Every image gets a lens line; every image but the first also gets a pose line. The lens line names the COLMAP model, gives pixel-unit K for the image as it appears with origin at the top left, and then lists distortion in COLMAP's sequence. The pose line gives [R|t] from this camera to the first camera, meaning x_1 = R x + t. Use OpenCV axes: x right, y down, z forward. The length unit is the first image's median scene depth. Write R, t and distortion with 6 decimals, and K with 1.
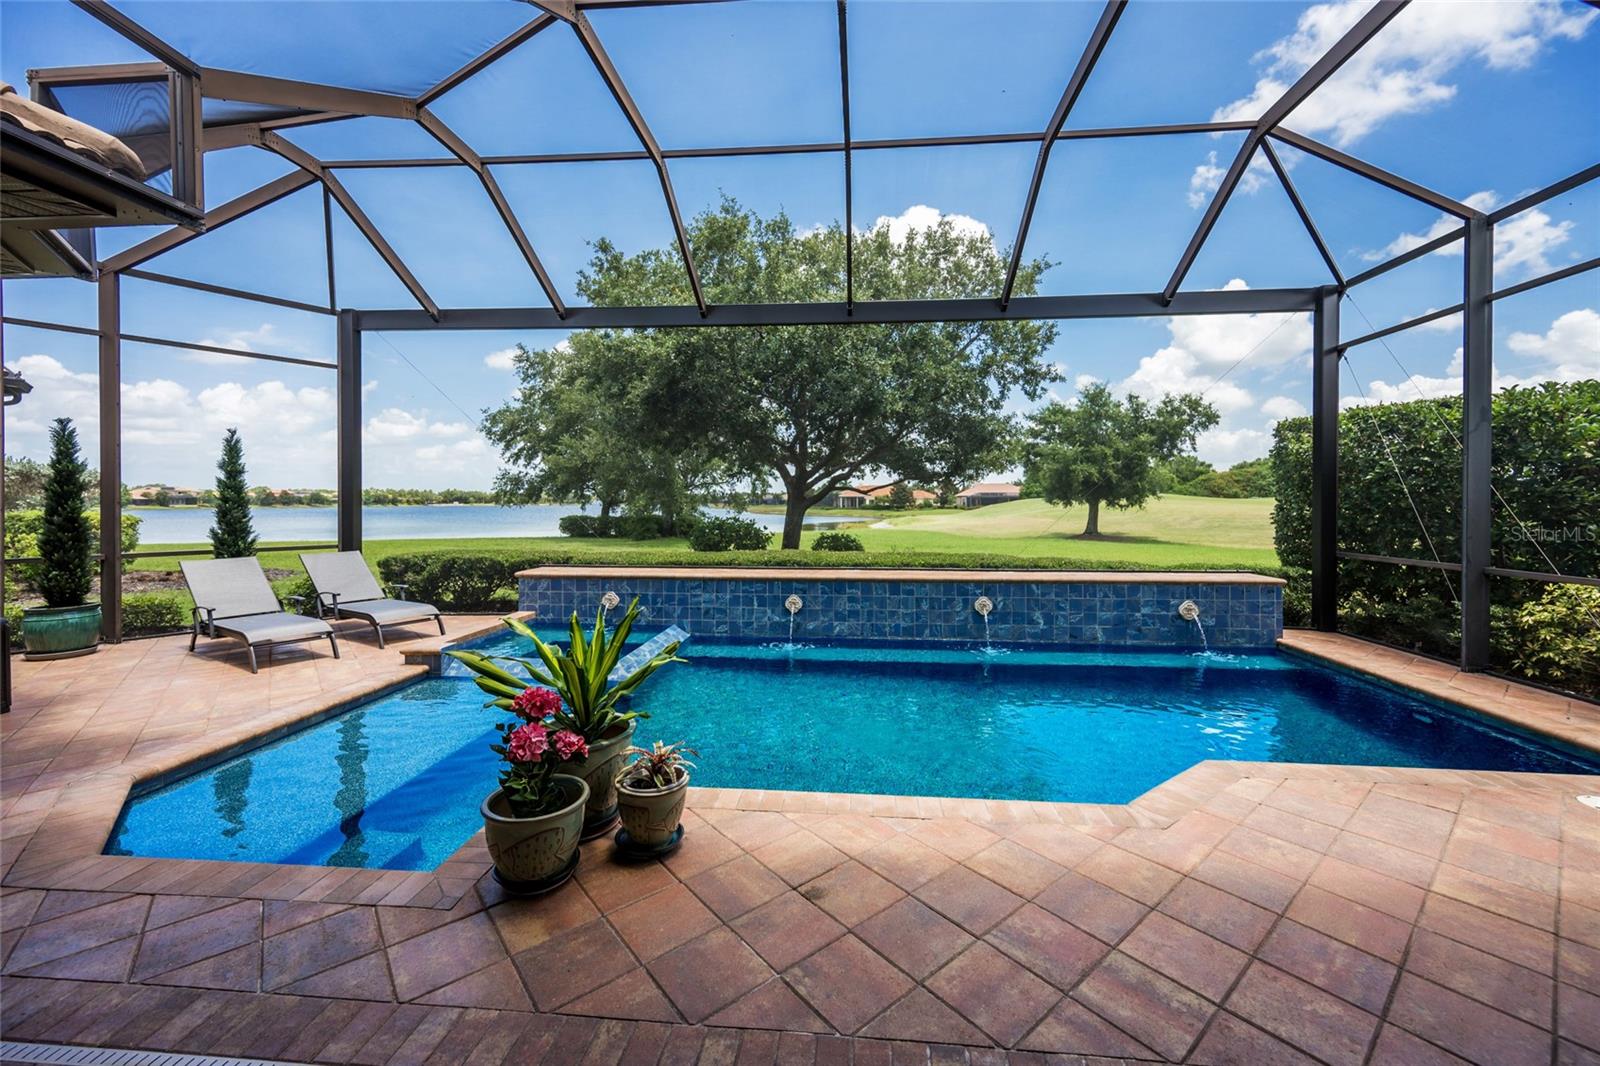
lens RADIAL K [[636.3, 0, 806.7], [0, 636.3, 511.0], [0, 0, 1]] dist [0.008216, 0.000008]
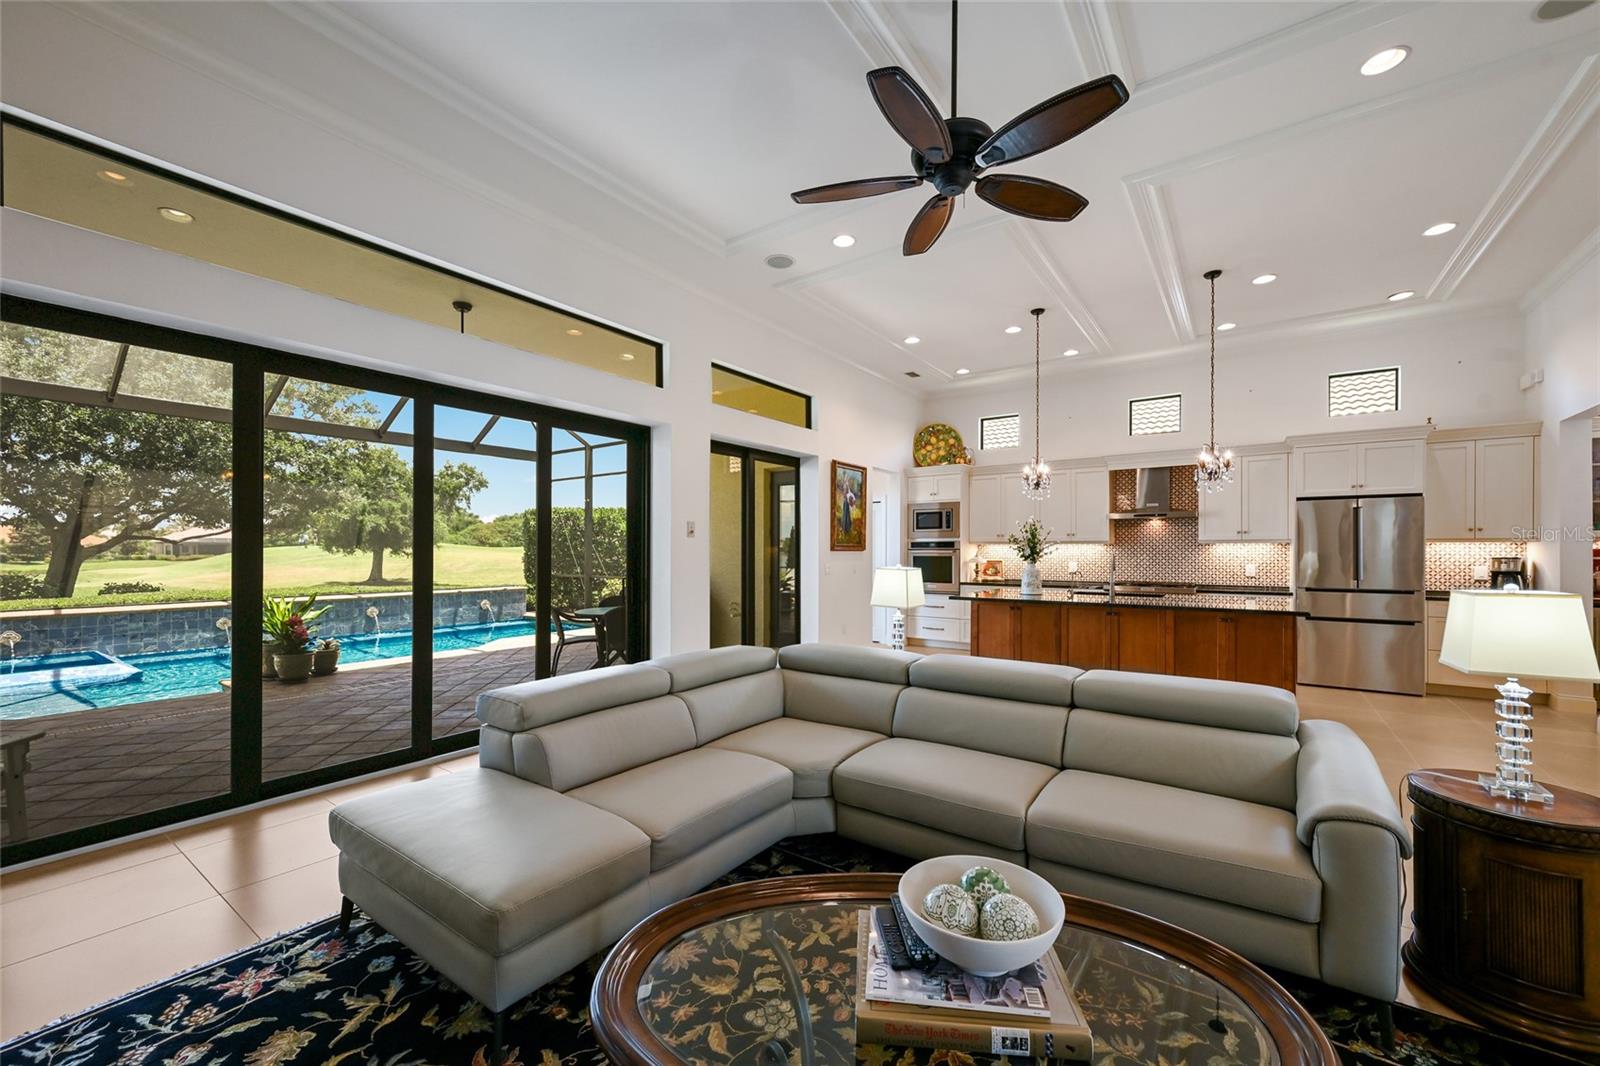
lens RADIAL K [[636.3, 0, 808.7], [0, 636.3, 540.9], [0, 0, 1]] dist [0.008216, 0.000008]
pose [[0.501750, 0.011008, 0.864943, -0.543882], [0.012965, 0.999711, -0.020244, 0.005669], [-0.864916, 0.021371, 0.501462, -0.772160]]
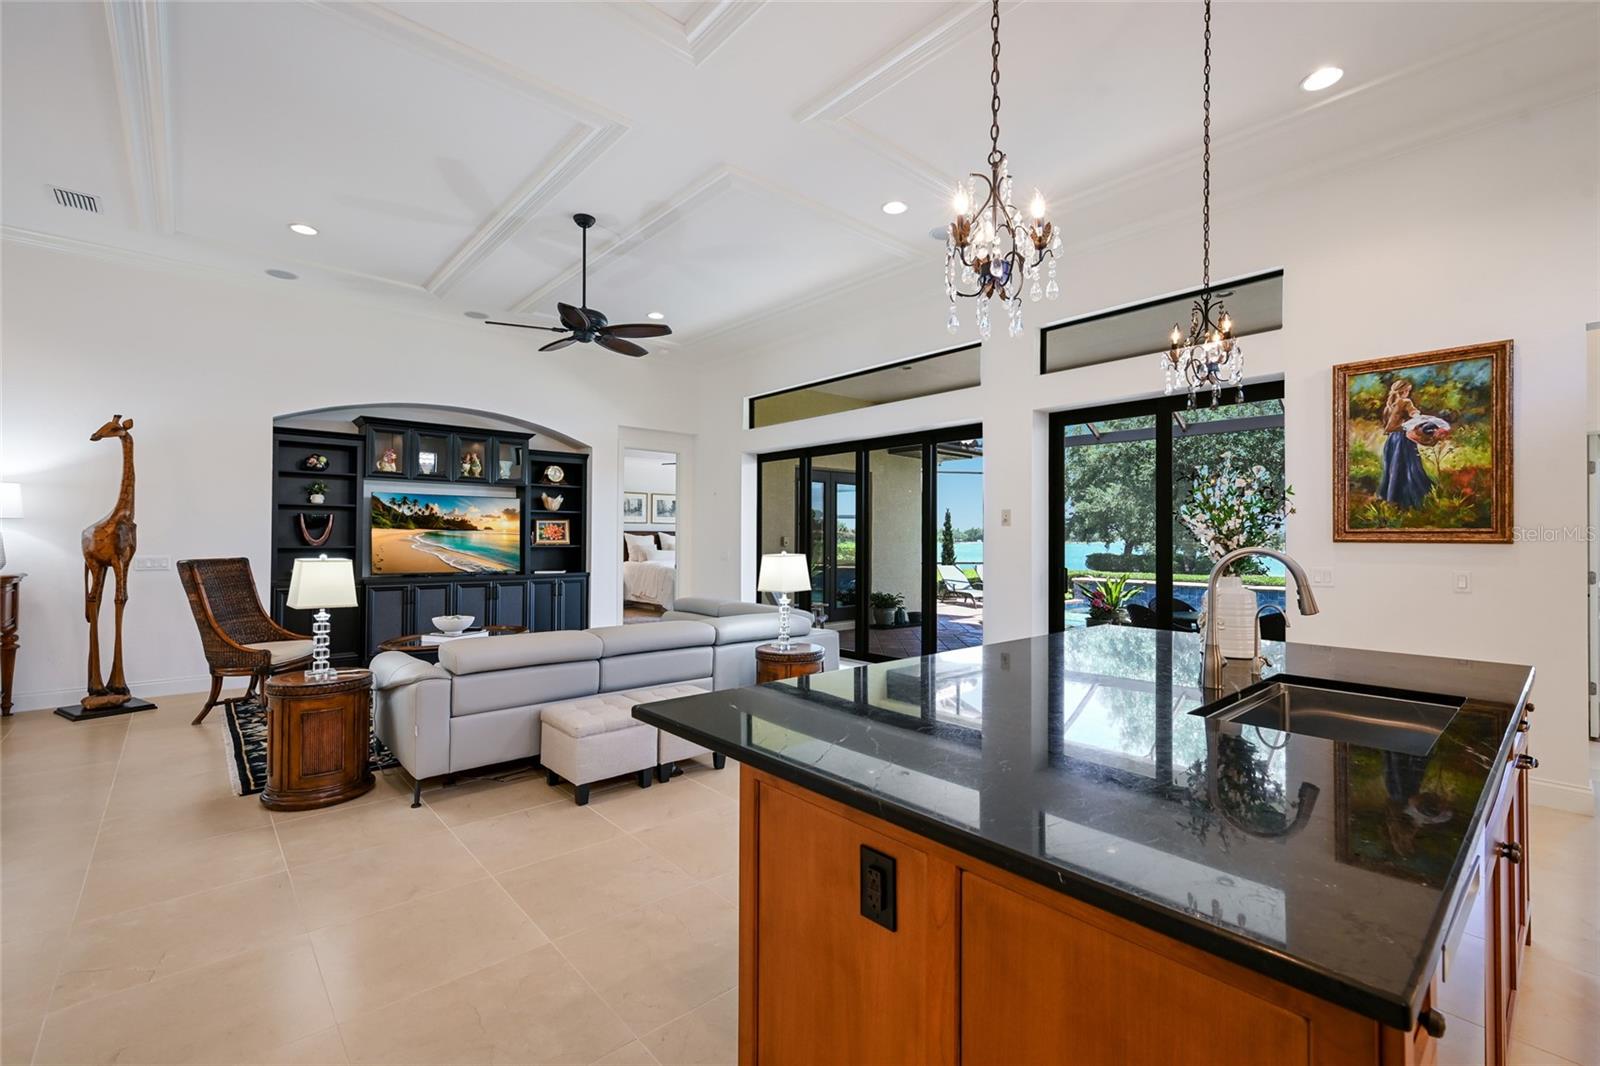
lens RADIAL K [[698.7, 0, 798.8], [0, 698.7, 530.9], [0, 0, 1]] dist [0.003592, 0.000165]
pose [[0.729520, -0.004157, -0.683947, 0.353403], [-0.014772, 0.999653, -0.021832, 0.010978], [0.683800, 0.026030, 0.729205, -1.001740]]
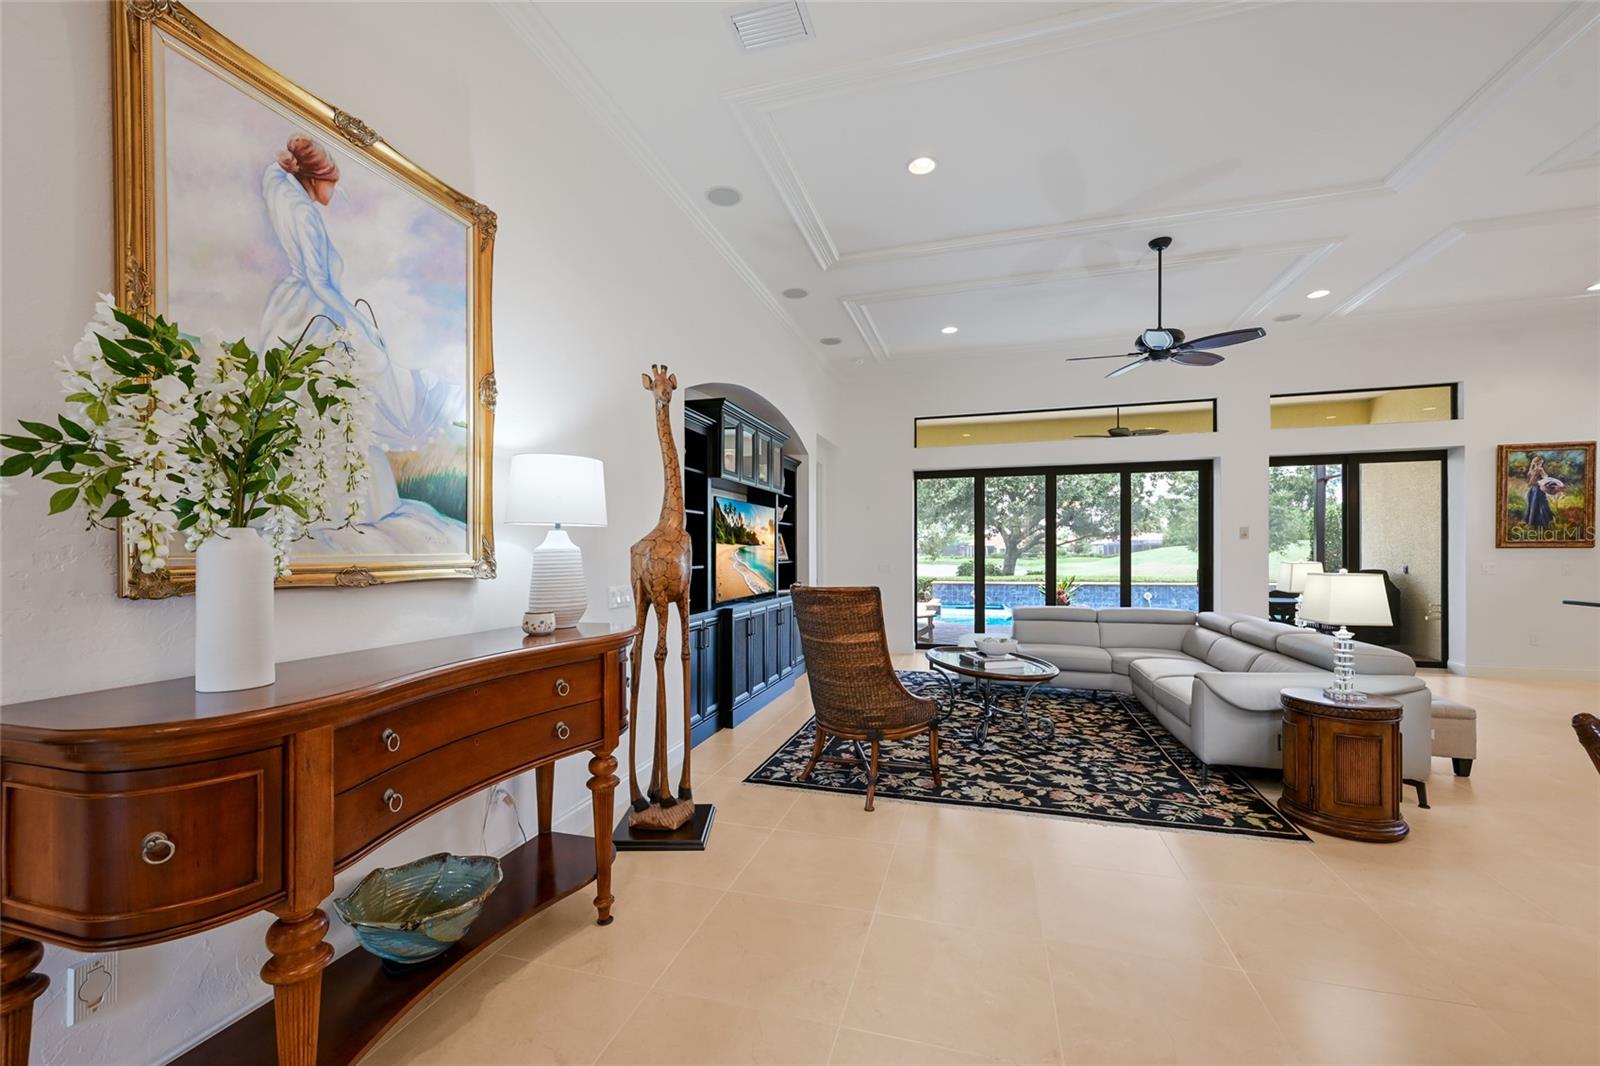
lens RADIAL K [[636.3, 0, 802.4], [0, 636.3, 554.0], [0, 0, 1]] dist [0.008216, 0.000008]
pose [[0.981514, -0.006565, -0.191277, -0.447829], [0.004437, 0.999923, -0.011554, 0.014927], [0.191338, 0.010492, 0.981468, -1.331450]]
